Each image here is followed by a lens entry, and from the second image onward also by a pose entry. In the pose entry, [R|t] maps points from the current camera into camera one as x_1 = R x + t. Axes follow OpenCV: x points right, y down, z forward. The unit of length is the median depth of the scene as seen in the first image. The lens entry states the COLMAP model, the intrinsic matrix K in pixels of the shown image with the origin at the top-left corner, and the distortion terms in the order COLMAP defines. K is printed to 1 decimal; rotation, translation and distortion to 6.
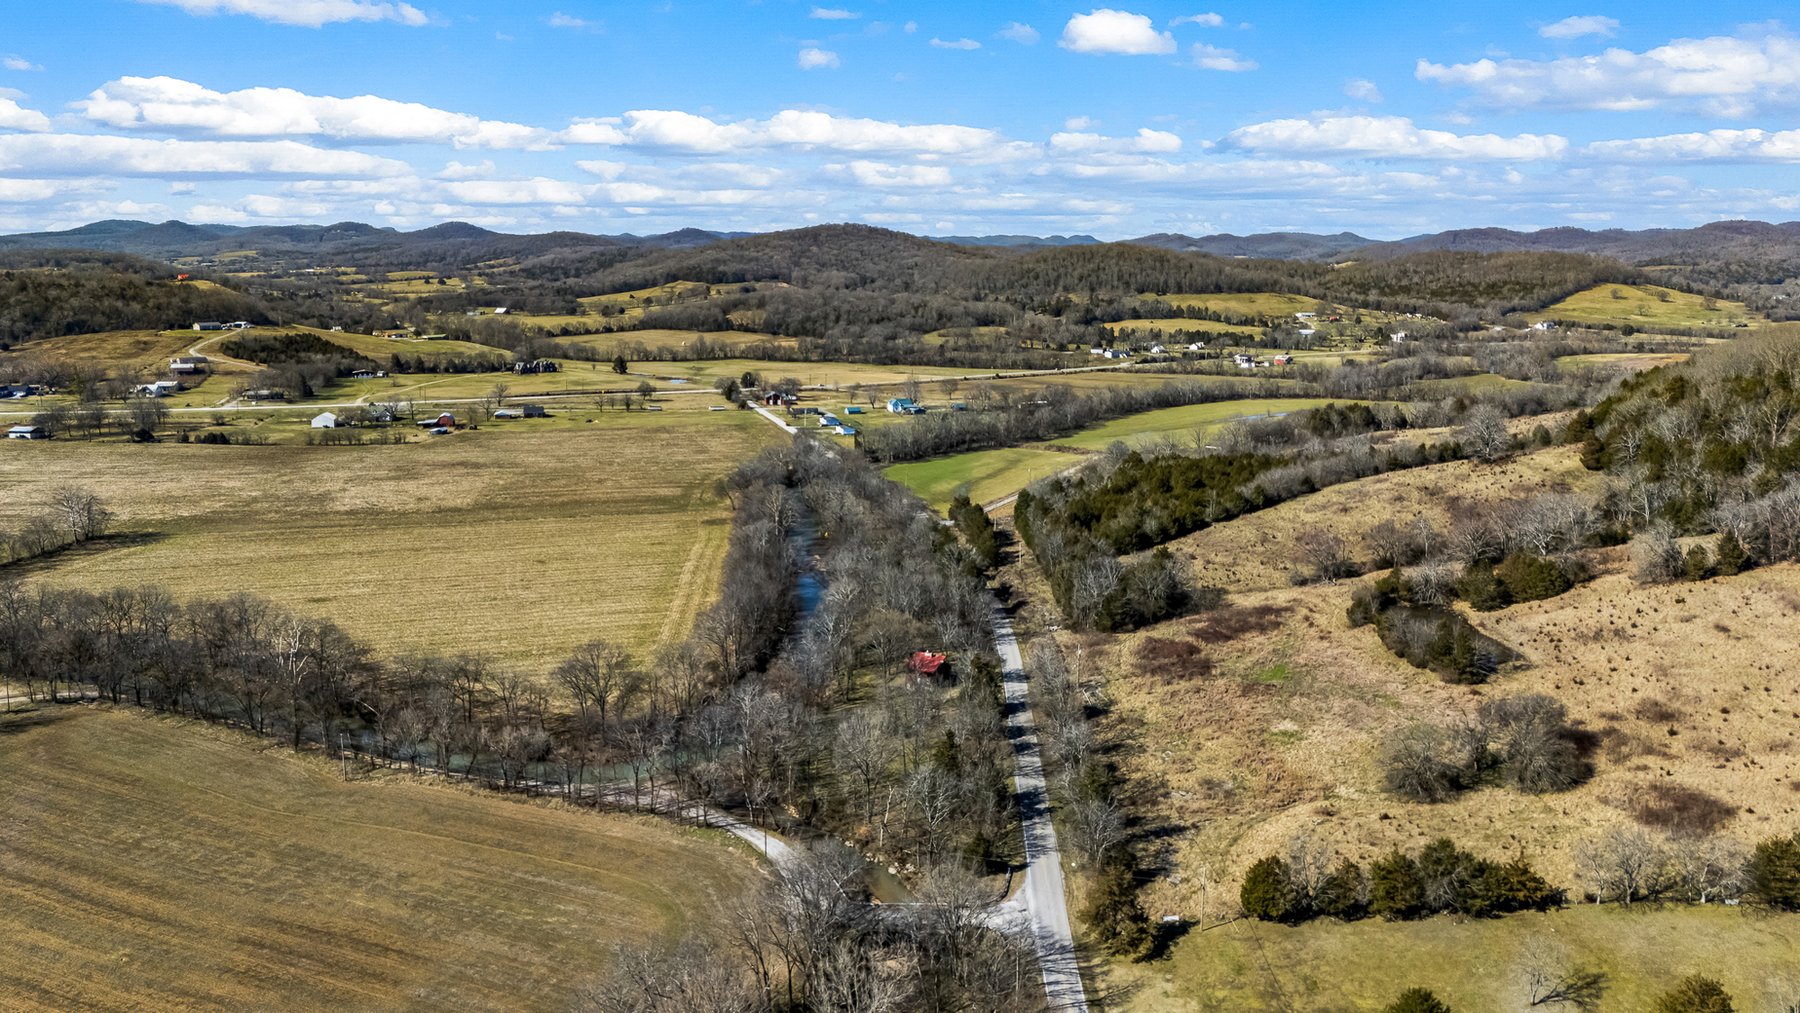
lens RADIAL K [[1348.3, 0, 908.5], [0, 1348.3, 545.3], [0, 0, 1]] dist [0.128360, -0.160434]
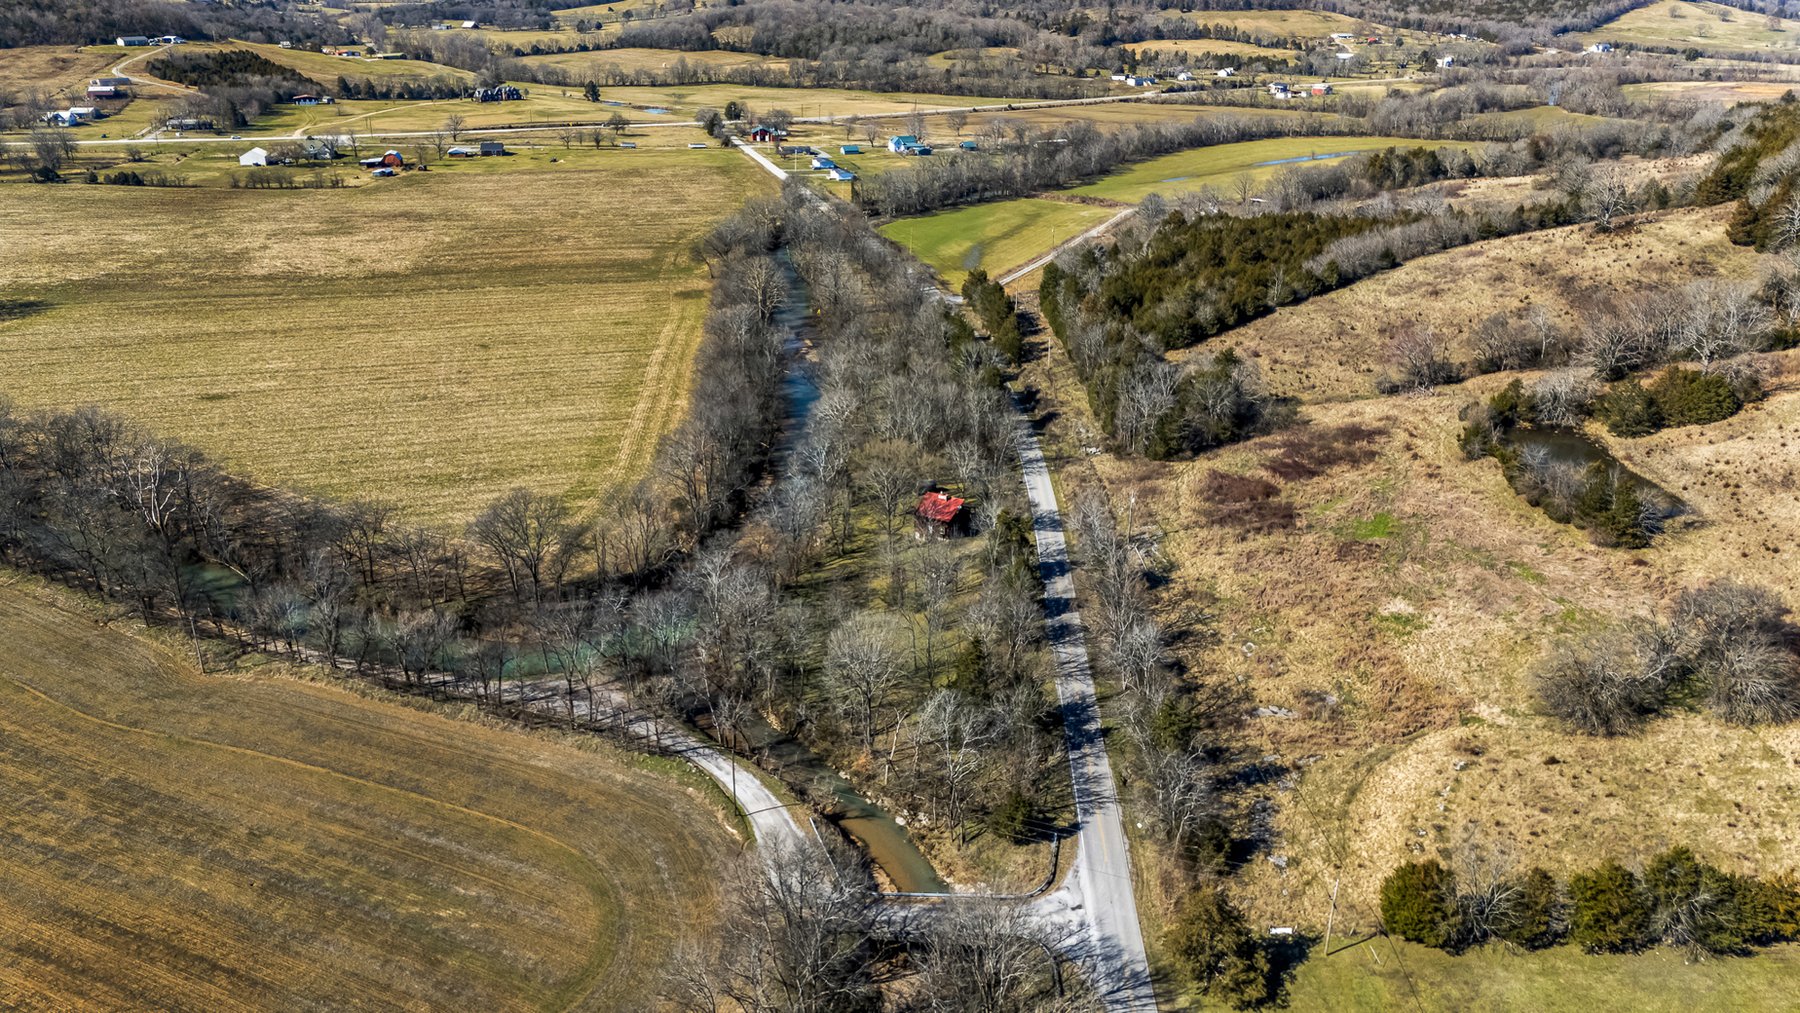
lens RADIAL K [[1330.3, 0, 904.9], [0, 1330.3, 531.6], [0, 0, 1]] dist [0.091948, -0.076677]
pose [[0.999976, 0.006938, 0.000177, -0.005023], [-0.006848, 0.982260, 0.187401, -0.030184], [0.001126, -0.187398, 0.982284, 0.135479]]
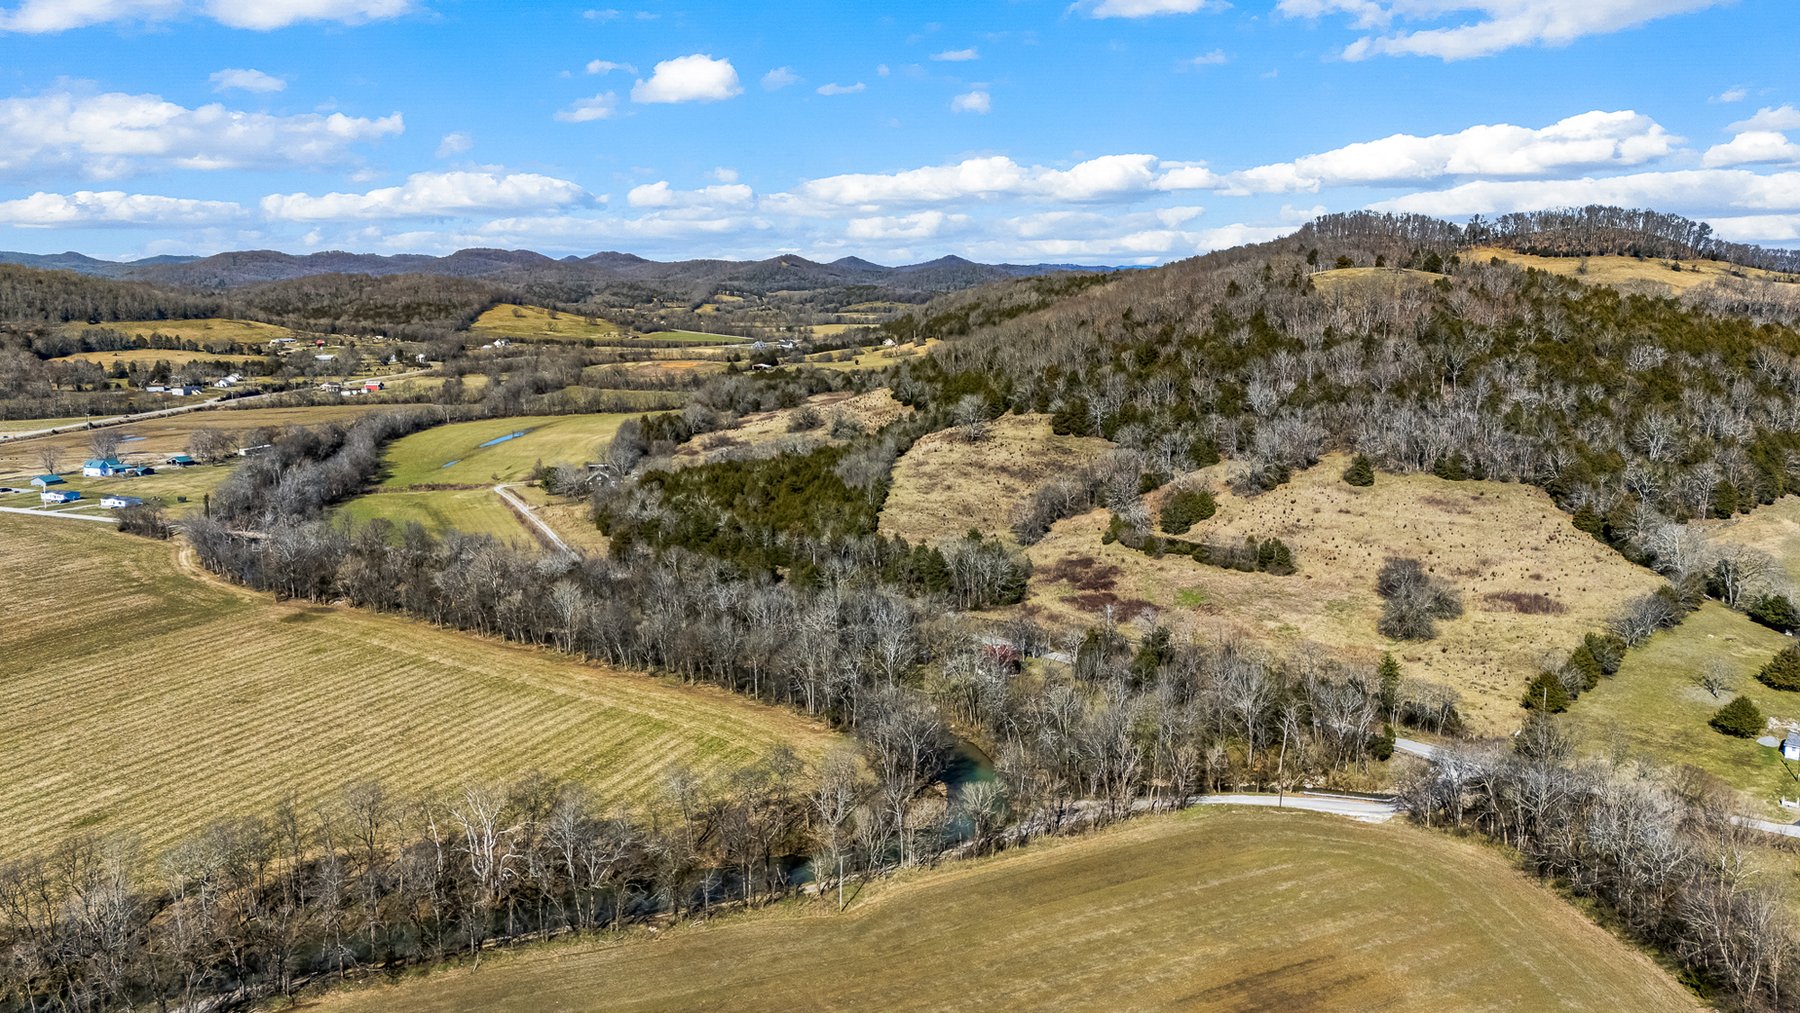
lens RADIAL K [[1330.3, 0, 904.9], [0, 1330.3, 531.6], [0, 0, 1]] dist [0.091948, -0.076677]
pose [[0.641716, -0.154890, 0.751138, -0.519567], [0.171640, 0.983557, 0.056180, -0.052305], [-0.747489, 0.092873, 0.657750, 0.218740]]
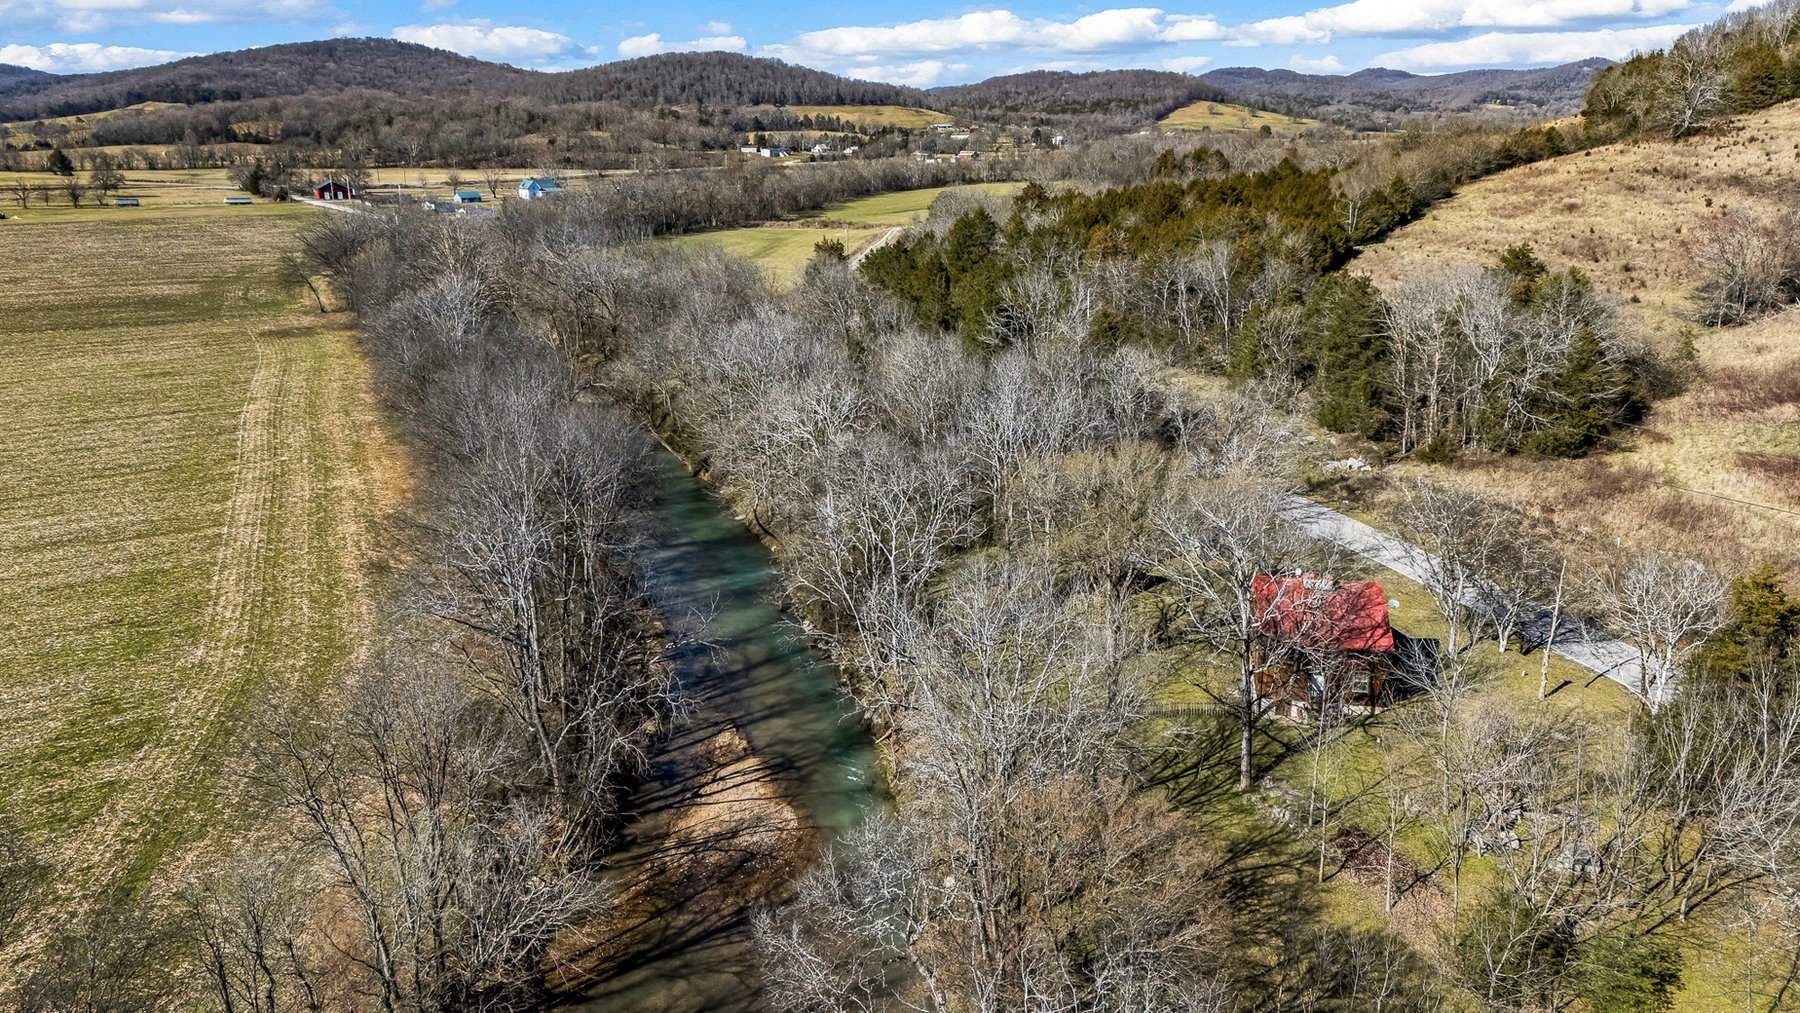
lens RADIAL K [[1330.3, 0, 904.9], [0, 1330.3, 531.6], [0, 0, 1]] dist [0.091948, -0.076677]
pose [[0.947067, -0.105531, 0.303194, -0.092416], [0.078894, 0.991972, 0.098833, 0.023551], [-0.311190, -0.069681, 0.947790, 0.486832]]
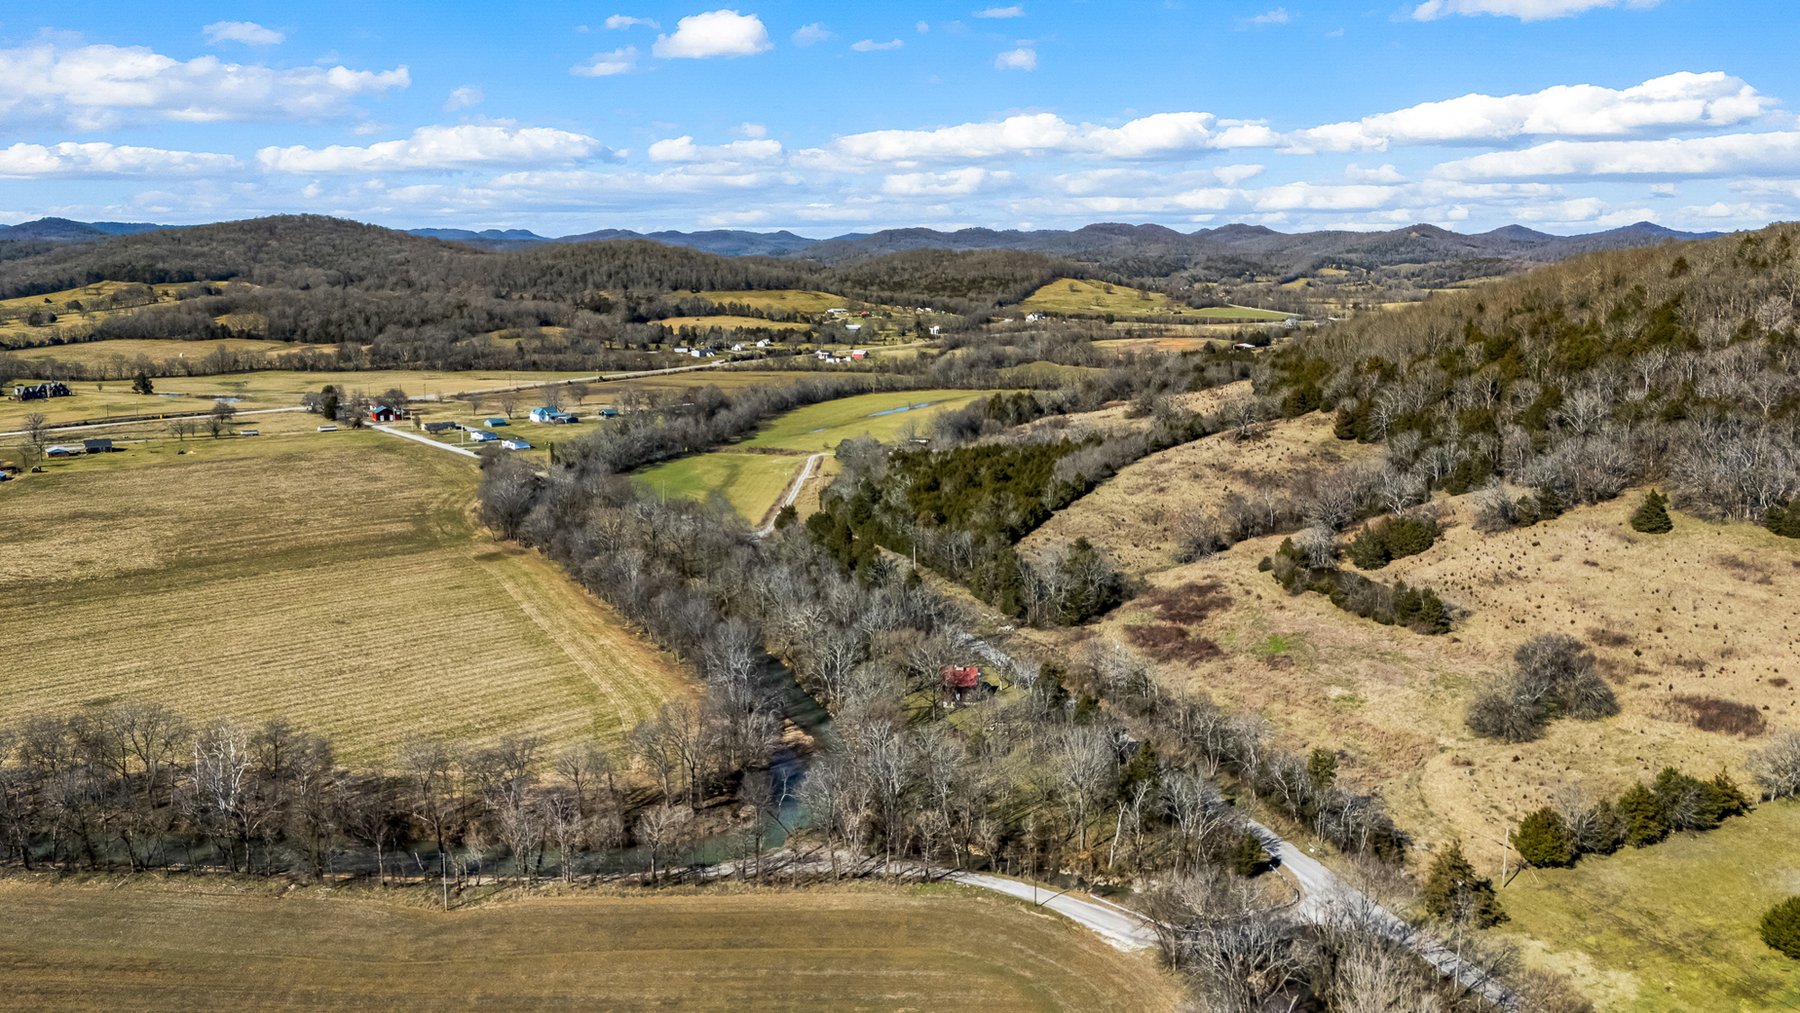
lens RADIAL K [[1348.3, 0, 908.5], [0, 1348.3, 545.3], [0, 0, 1]] dist [0.128360, -0.160434]
pose [[0.918592, -0.090235, 0.384768, -0.242555], [0.089171, 0.995802, 0.020647, -0.019306], [-0.385016, 0.015344, 0.922782, 0.075656]]
